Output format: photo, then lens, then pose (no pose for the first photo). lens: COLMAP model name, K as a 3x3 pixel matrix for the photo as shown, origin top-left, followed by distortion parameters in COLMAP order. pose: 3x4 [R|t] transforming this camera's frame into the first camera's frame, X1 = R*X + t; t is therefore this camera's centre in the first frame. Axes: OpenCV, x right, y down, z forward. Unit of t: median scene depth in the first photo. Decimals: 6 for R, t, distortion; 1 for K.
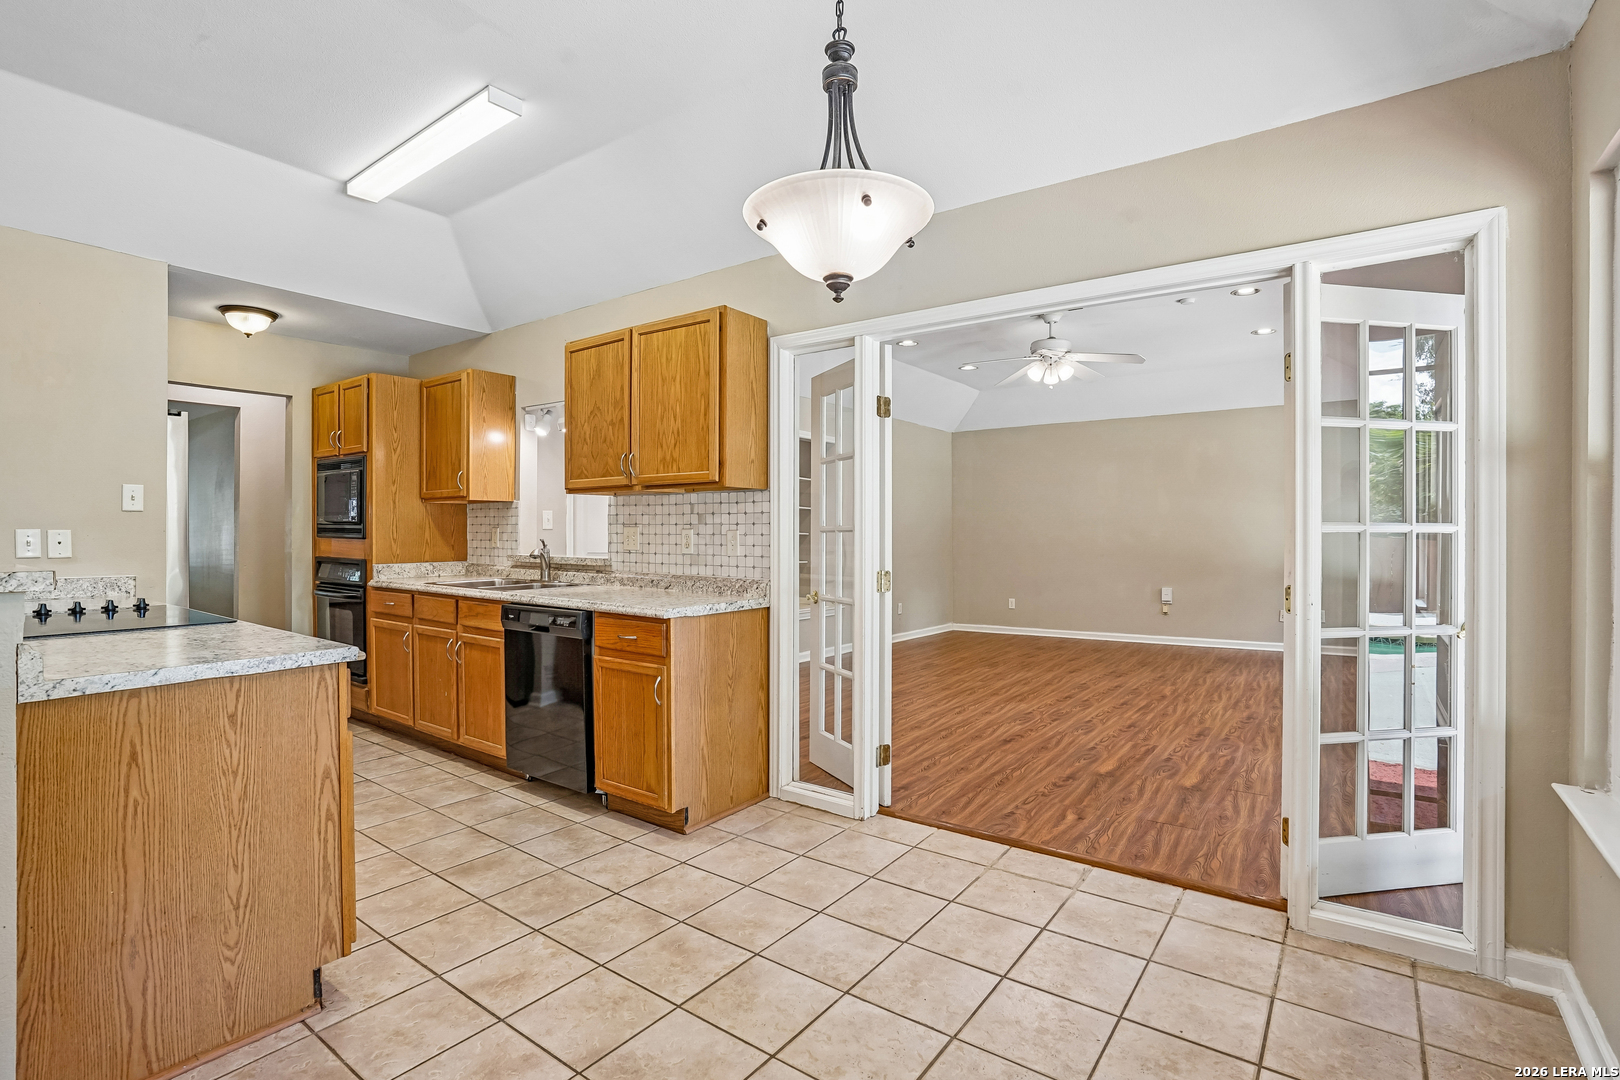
lens RADIAL K [[772.1, 0, 796.6], [0, 772.1, 536.2], [0, 0, 1]] dist [-0.033327, 0.007774]
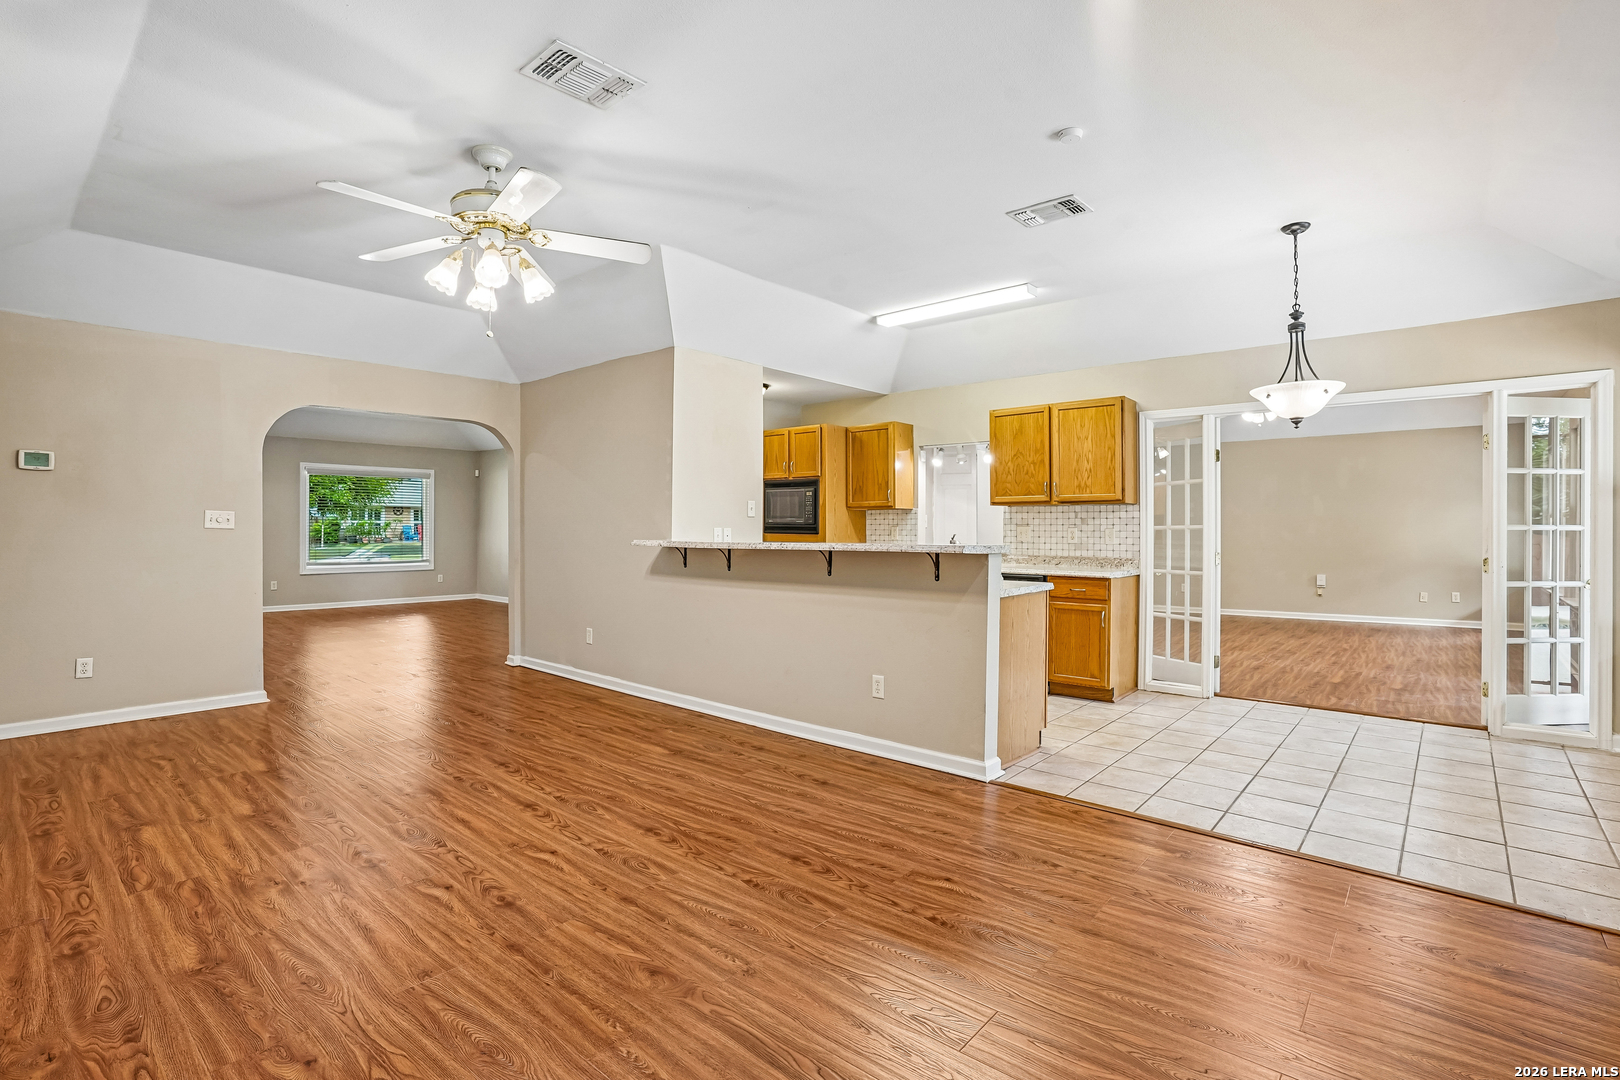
lens RADIAL K [[772.1, 0, 795.1], [0, 772.1, 535.3], [0, 0, 1]] dist [-0.033327, 0.007774]
pose [[0.996541, 0.000358, -0.083102, -0.587173], [-0.000091, 0.999995, 0.003209, 0.001840], [0.083102, -0.003190, 0.996536, -0.647733]]
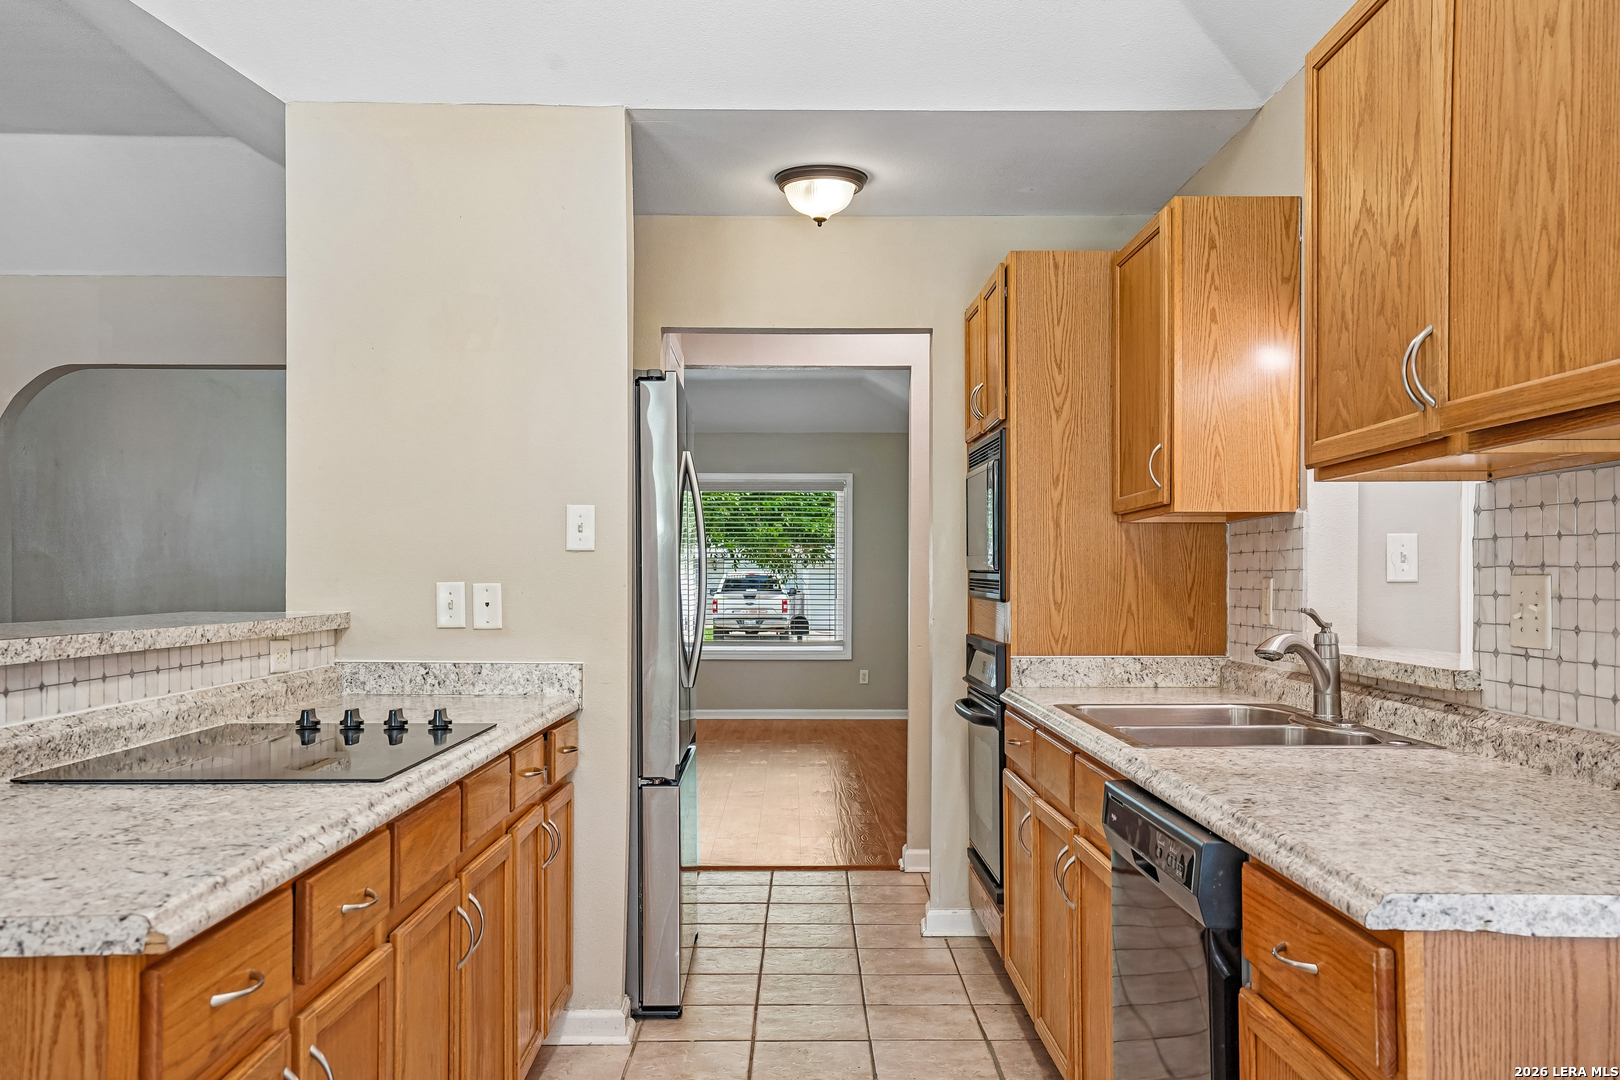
lens RADIAL K [[1404.6, 0, 802.4], [0, 1404.6, 578.2], [0, 0, 1]] dist [0.055448, 0.010686]
pose [[0.608914, -0.001682, -0.793235, 0.072218], [-0.006370, 0.999955, -0.007010, -0.005069], [0.793211, 0.009321, 0.608876, 0.436506]]
